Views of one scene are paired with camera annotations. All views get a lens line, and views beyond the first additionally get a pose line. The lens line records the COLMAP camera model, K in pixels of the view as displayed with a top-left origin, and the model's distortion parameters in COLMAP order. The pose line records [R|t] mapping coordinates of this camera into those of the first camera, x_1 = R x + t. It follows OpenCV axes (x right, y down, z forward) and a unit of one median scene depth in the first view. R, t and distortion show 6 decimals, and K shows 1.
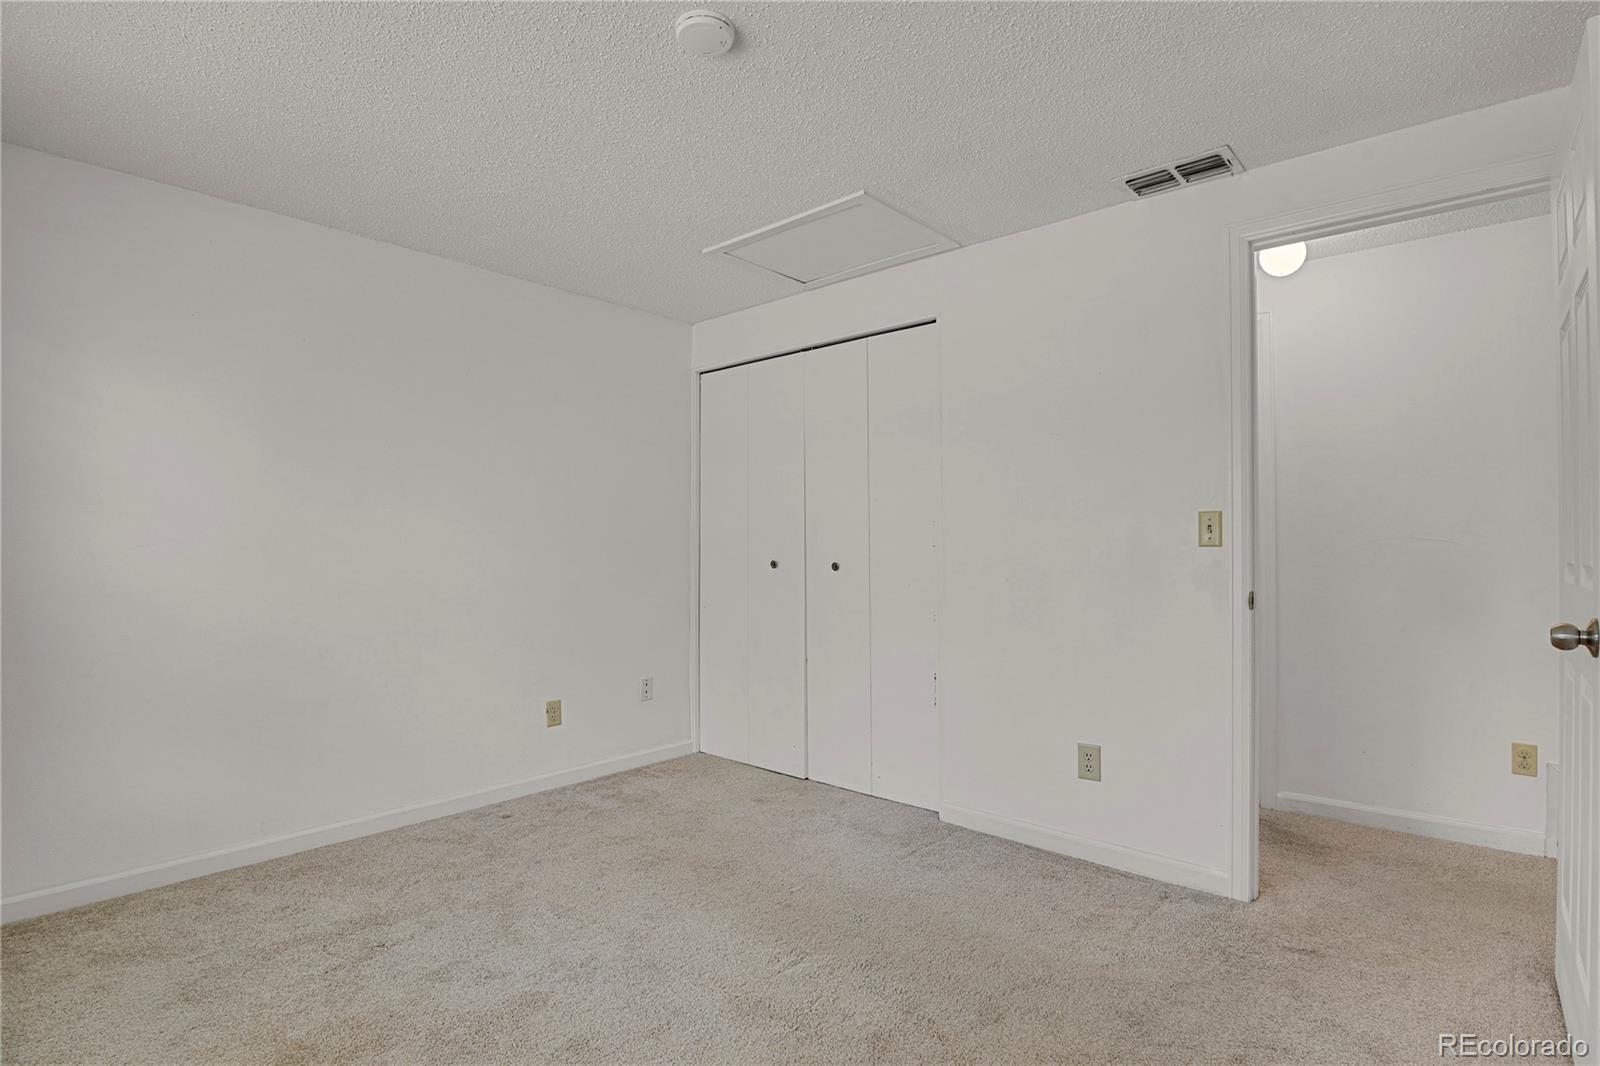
lens RADIAL K [[784.9, 0, 808.3], [0, 784.9, 533.9], [0, 0, 1]] dist [-0.025173, -0.001542]
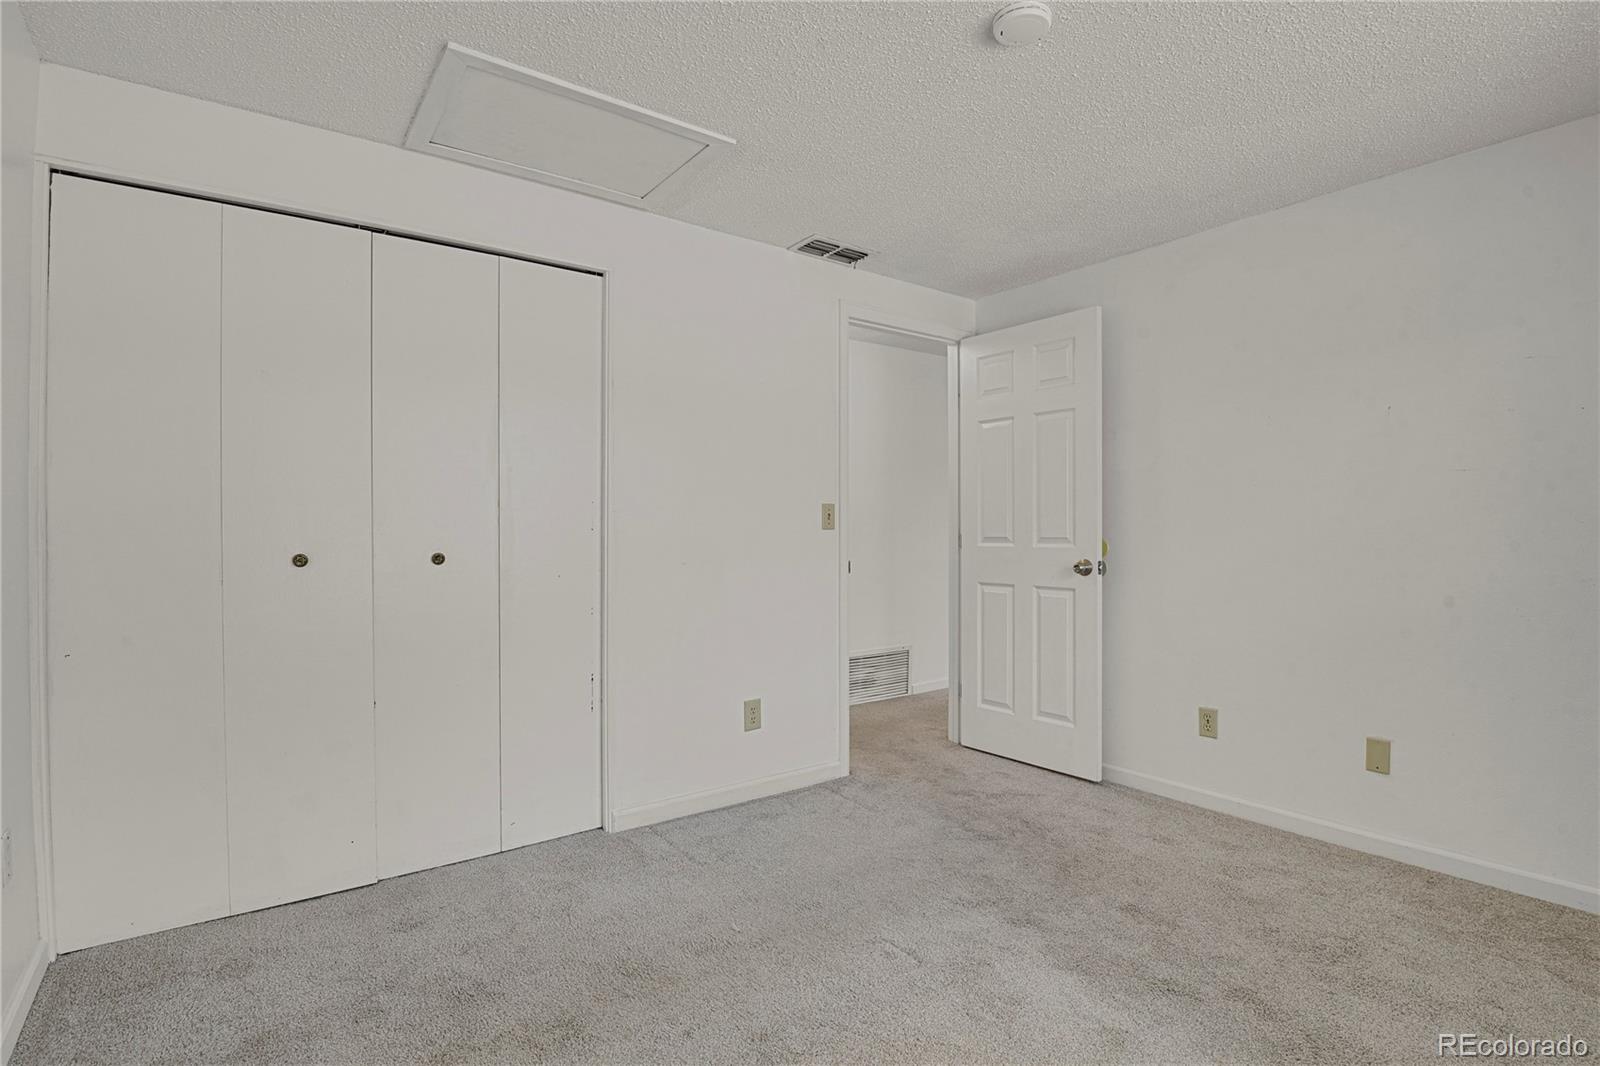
lens RADIAL K [[784.9, 0, 808.3], [0, 784.9, 533.9], [0, 0, 1]] dist [-0.025173, -0.001542]
pose [[0.191737, -0.012214, 0.981370, -0.767822], [-0.017125, 0.999729, 0.015789, 0.001805], [-0.981297, -0.019834, 0.191476, 0.697019]]
